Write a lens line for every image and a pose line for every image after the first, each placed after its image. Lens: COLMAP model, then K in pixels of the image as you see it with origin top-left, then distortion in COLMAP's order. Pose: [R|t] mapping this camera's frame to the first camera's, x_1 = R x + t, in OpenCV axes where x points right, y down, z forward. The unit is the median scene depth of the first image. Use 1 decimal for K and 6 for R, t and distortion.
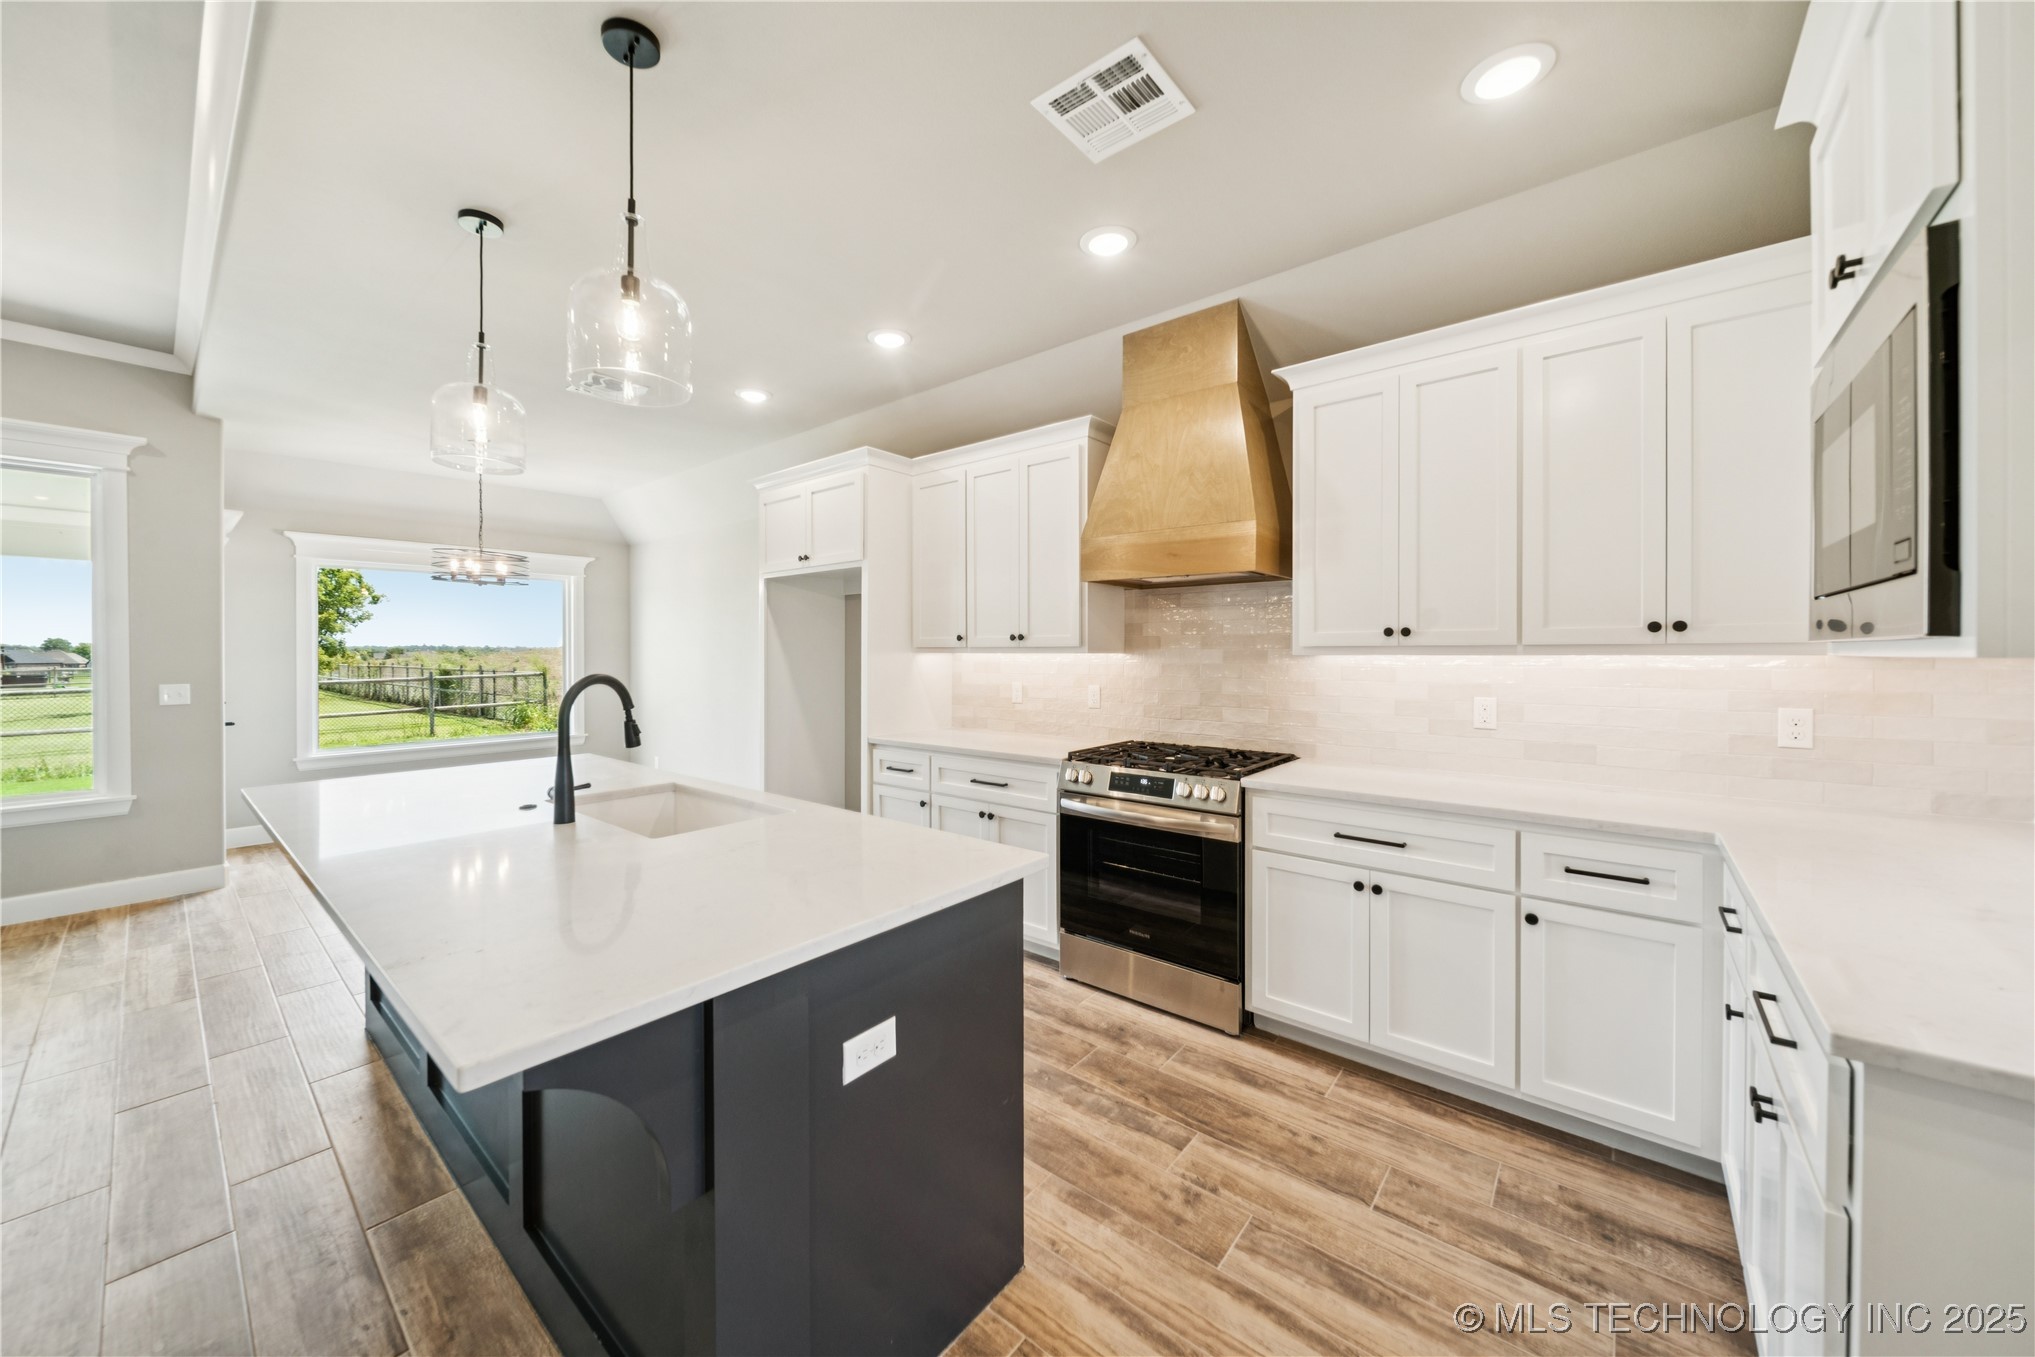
lens RADIAL K [[732.1, 0, 986.6], [0, 732.1, 653.9], [0, 0, 1]] dist [0.001341, -0.000177]
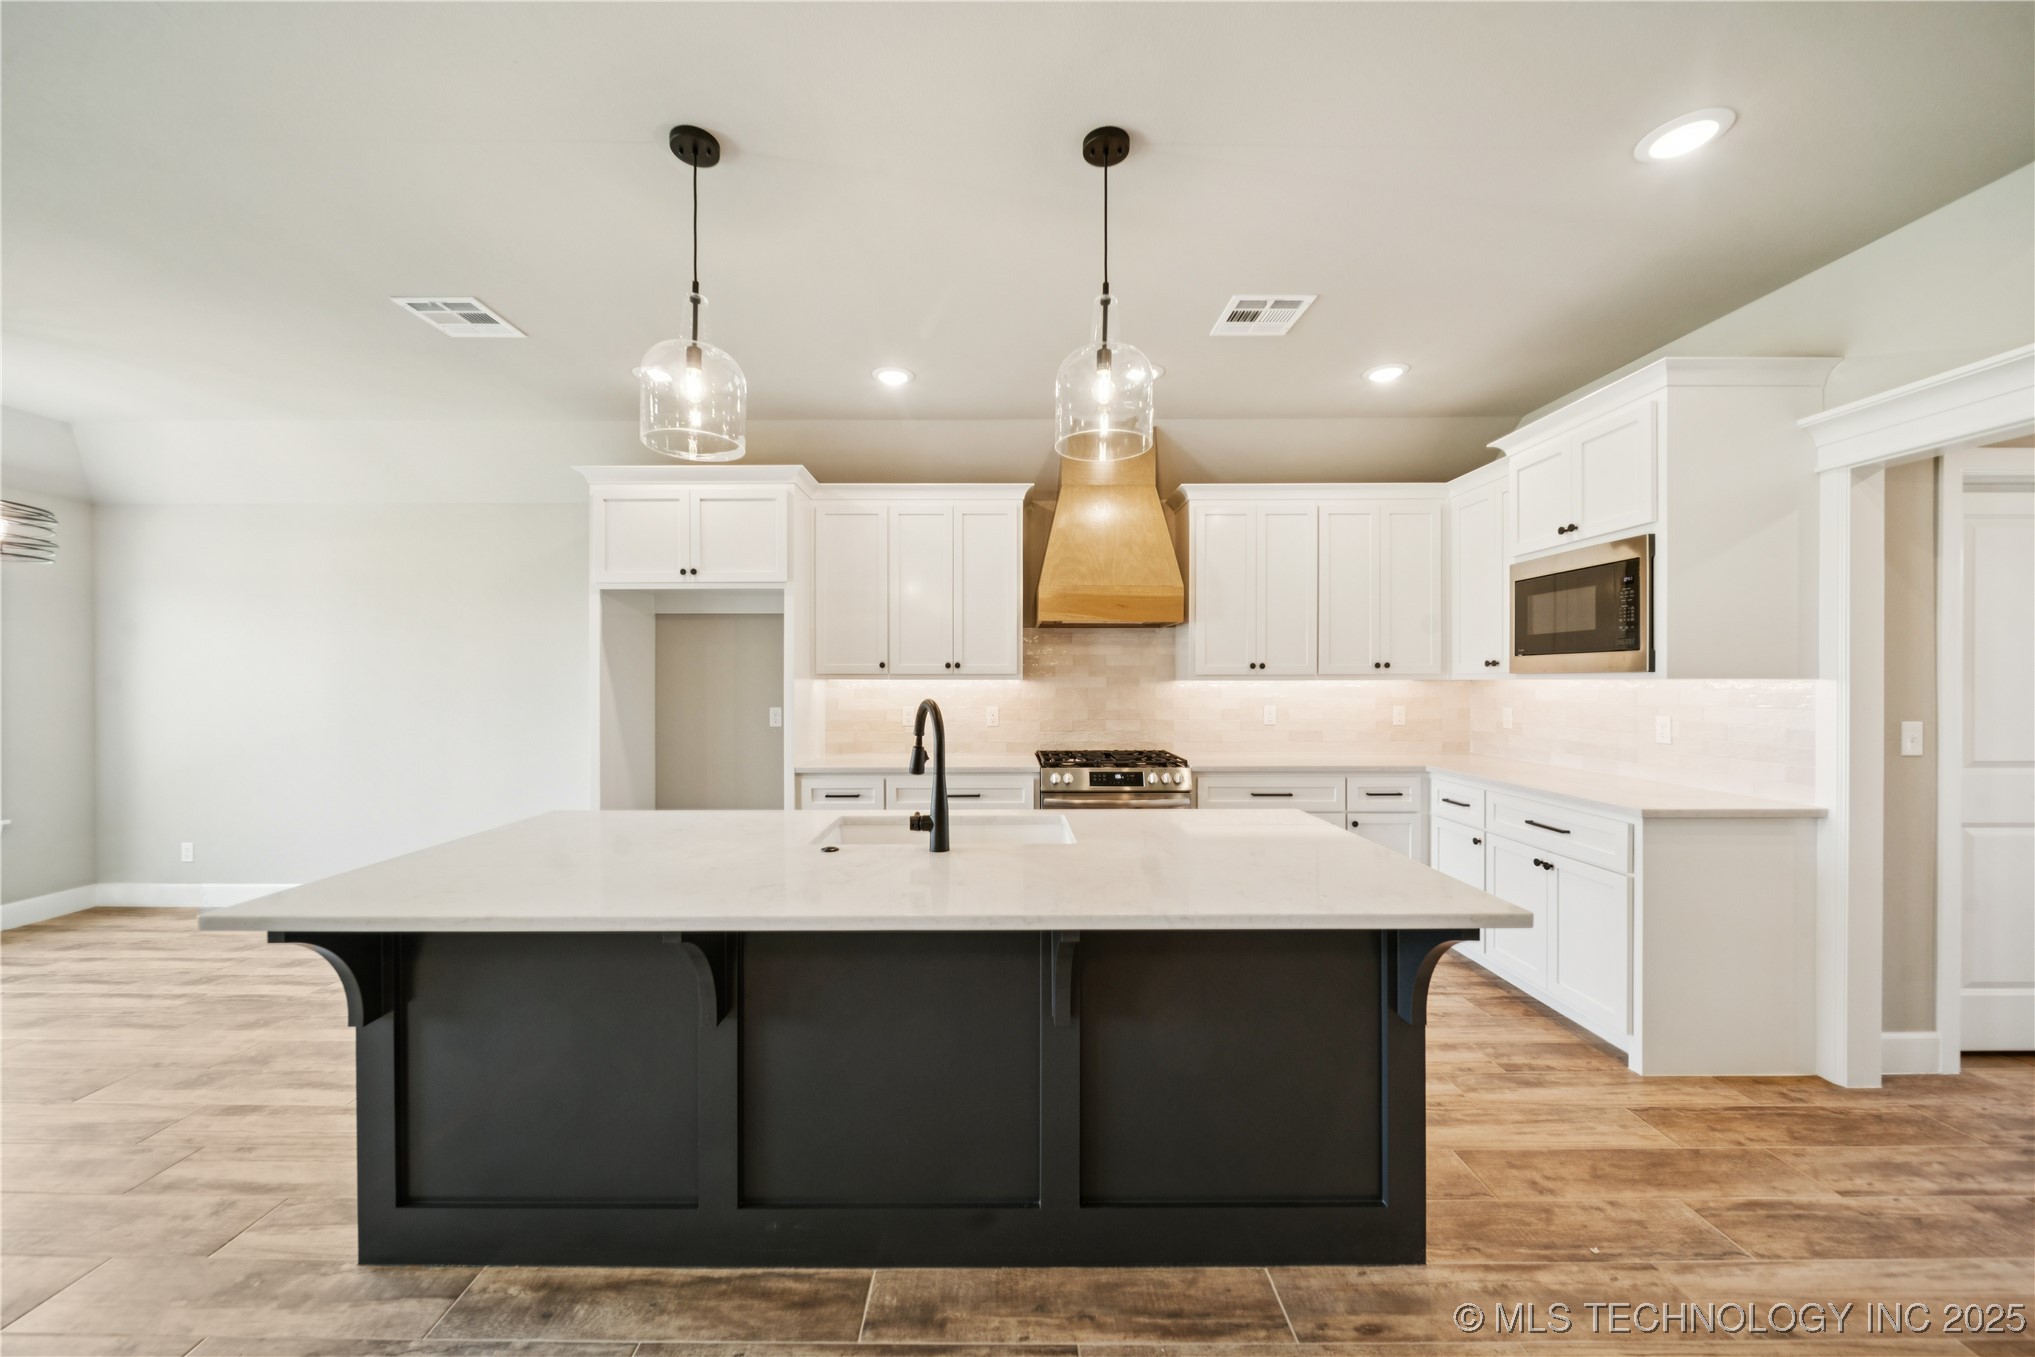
lens RADIAL K [[722.7, 0, 996.3], [0, 722.7, 681.1], [0, 0, 1]] dist [0.001802, -0.001742]
pose [[0.760751, -0.000243, 0.649044, -0.629191], [0.002456, 0.999994, -0.002505, 0.004181], [-0.649040, 0.003500, 0.760747, 0.118739]]
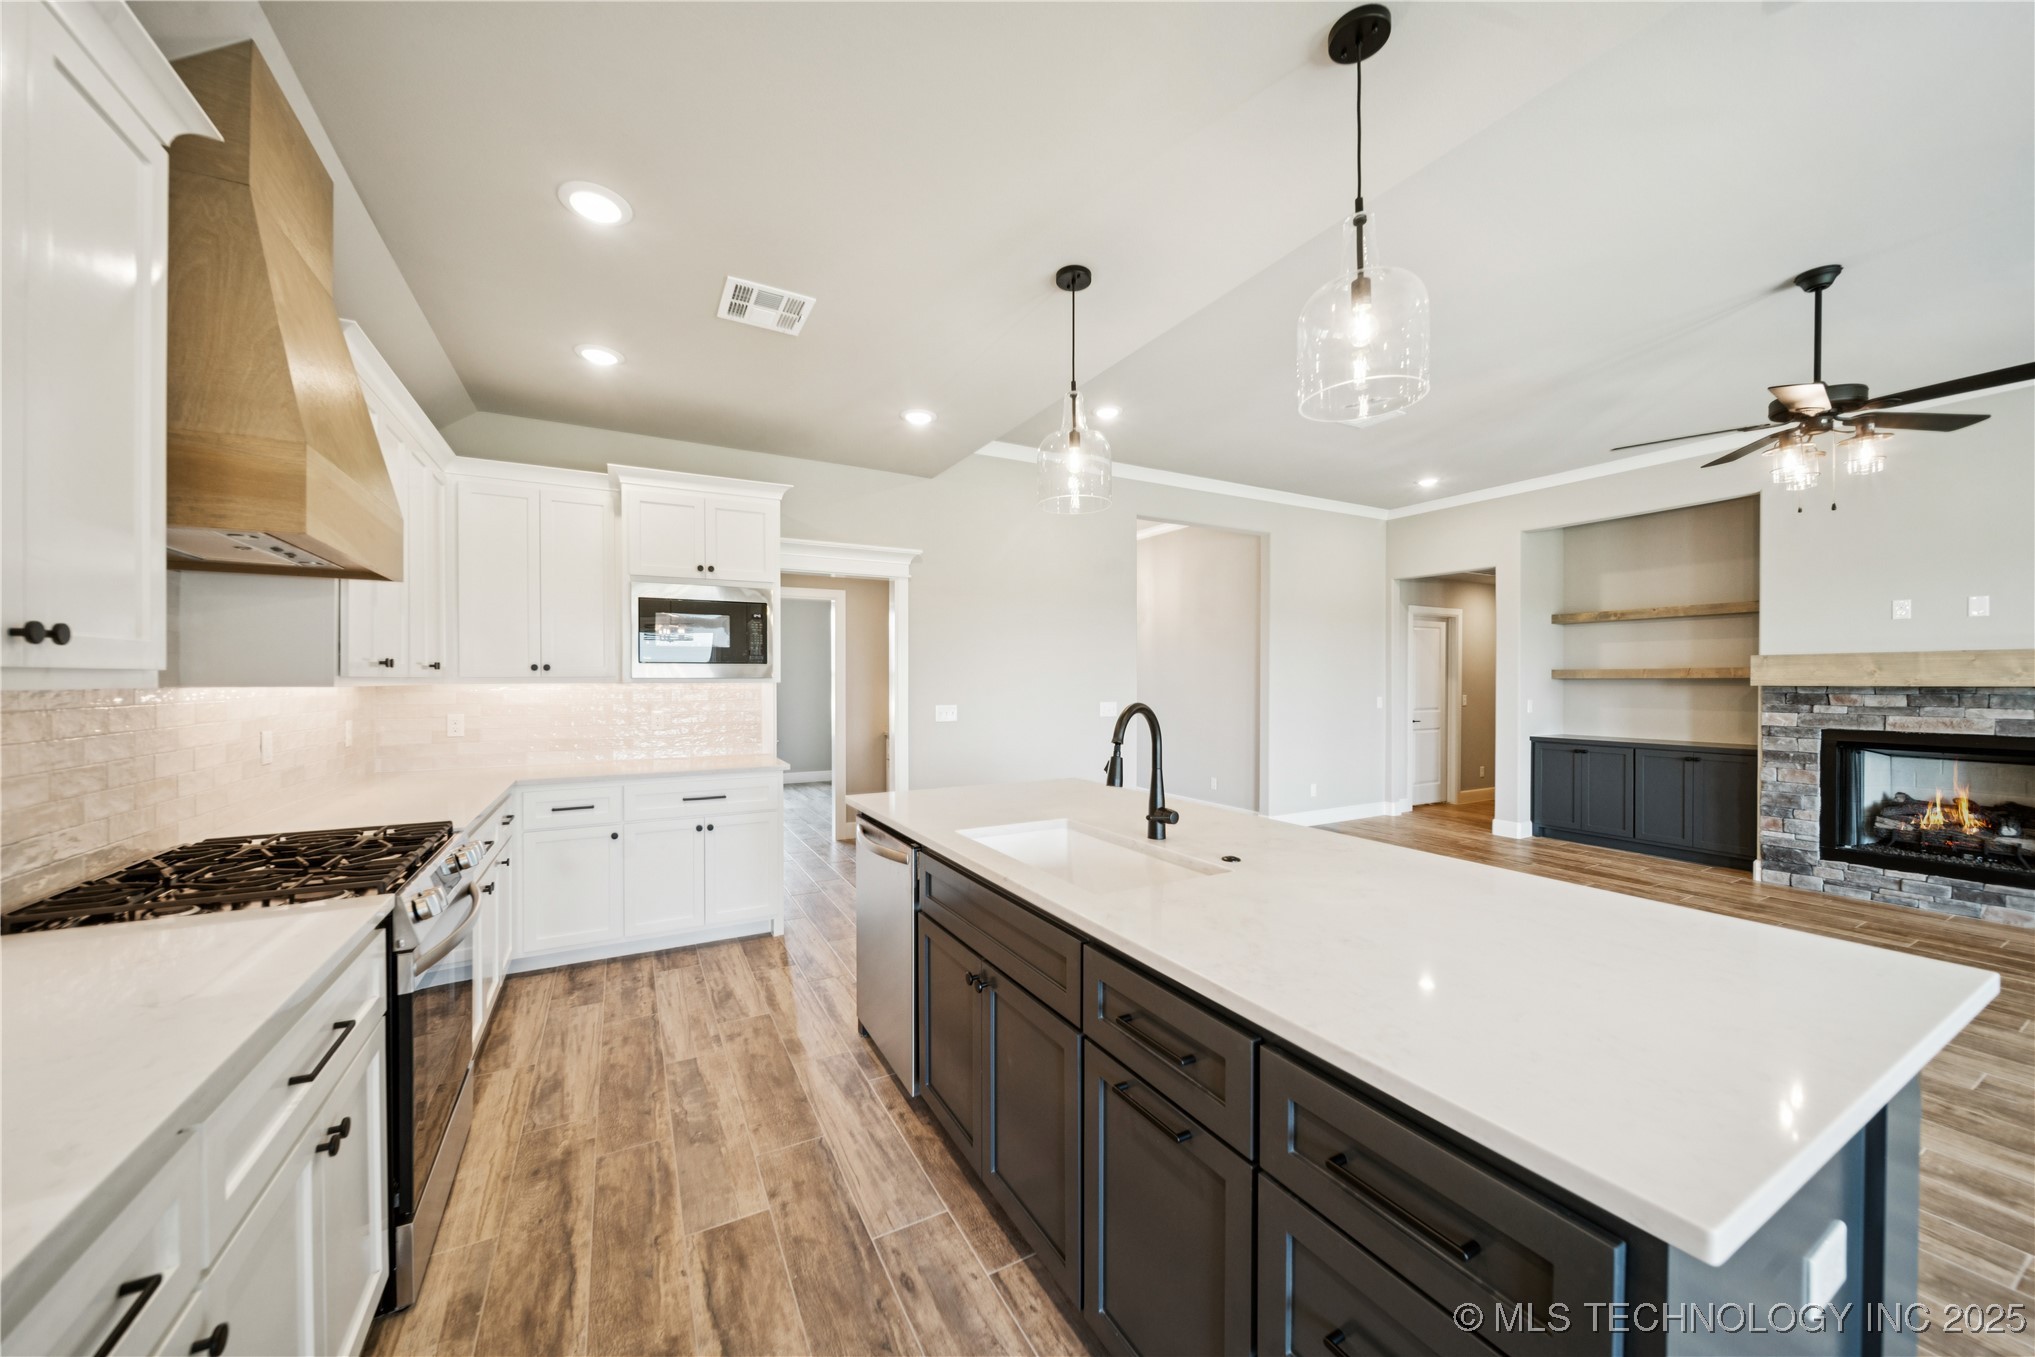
lens RADIAL K [[722.7, 0, 1008.1], [0, 722.7, 684.3], [0, 0, 1]] dist [0.001802, -0.001742]
pose [[-0.935805, 0.001160, 0.352516, -0.410629], [0.004994, 0.999938, 0.009967, -0.004822], [-0.352483, 0.011088, -0.935753, 1.141456]]
